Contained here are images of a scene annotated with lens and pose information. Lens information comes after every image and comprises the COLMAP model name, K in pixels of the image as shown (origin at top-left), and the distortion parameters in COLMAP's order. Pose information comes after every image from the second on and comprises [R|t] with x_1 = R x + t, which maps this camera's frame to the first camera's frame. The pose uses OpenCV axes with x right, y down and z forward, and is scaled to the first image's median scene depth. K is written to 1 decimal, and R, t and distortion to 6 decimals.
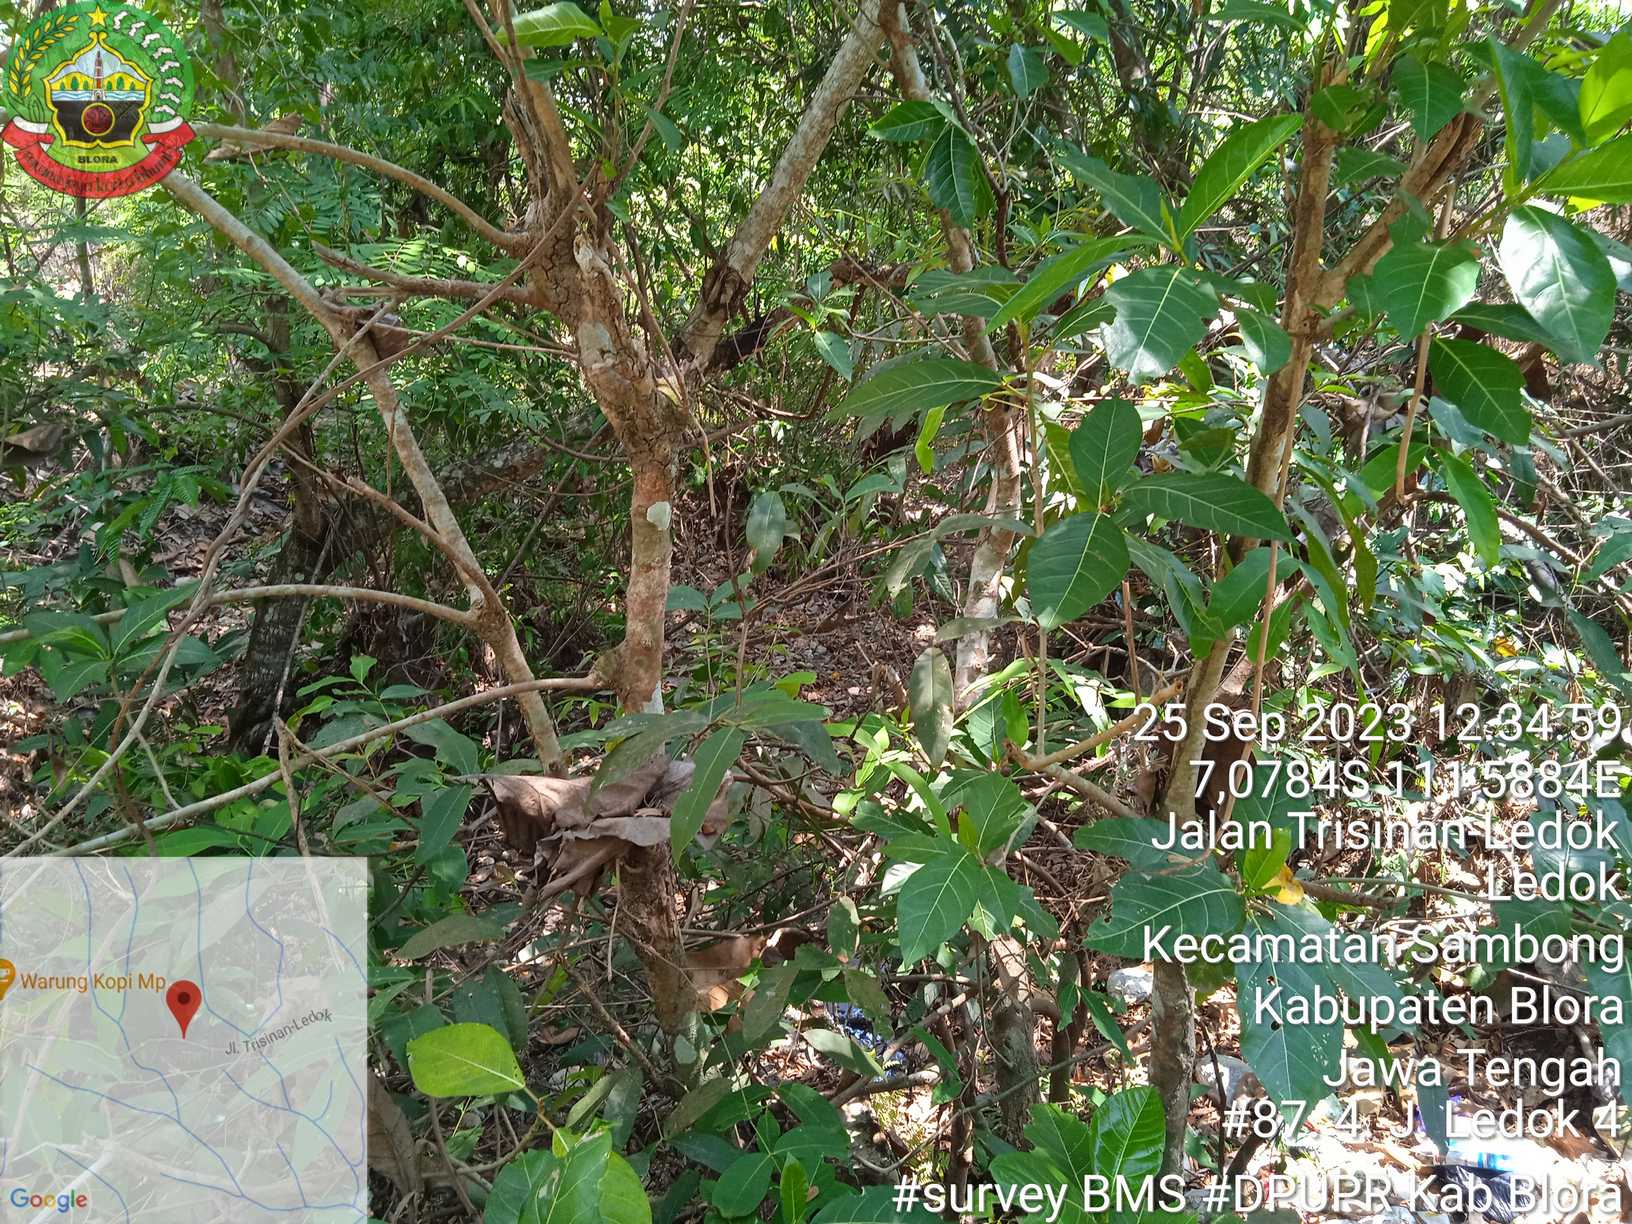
lens RADIAL K [[1362.8, 0, 824.0], [0, 1362.8, 616.9], [0, 0, 1]] dist [0.028029, -0.009697]
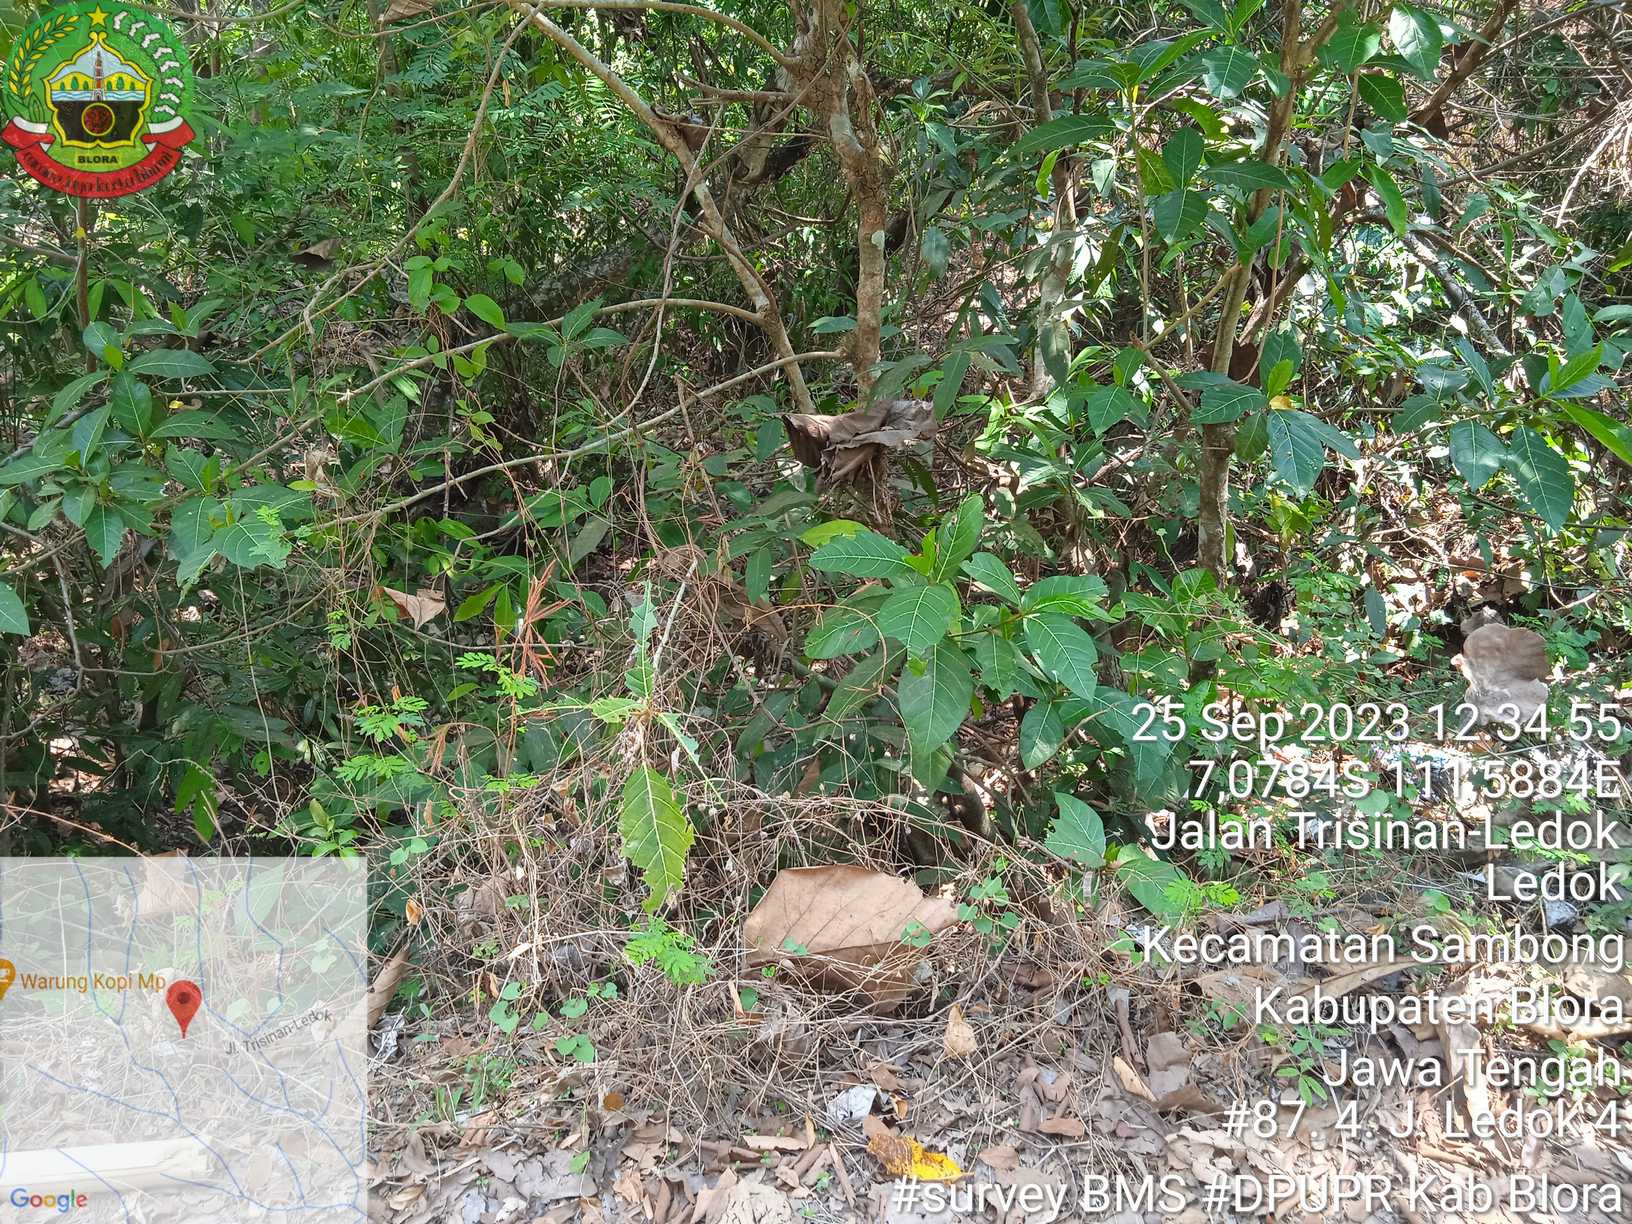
lens RADIAL K [[1362.8, 0, 824.0], [0, 1362.8, 616.9], [0, 0, 1]] dist [0.028029, -0.009697]
pose [[0.996752, -0.075689, 0.027495, -0.237855], [0.072059, 0.990742, 0.115056, 0.154961], [-0.035949, -0.112701, 0.992978, -0.555392]]
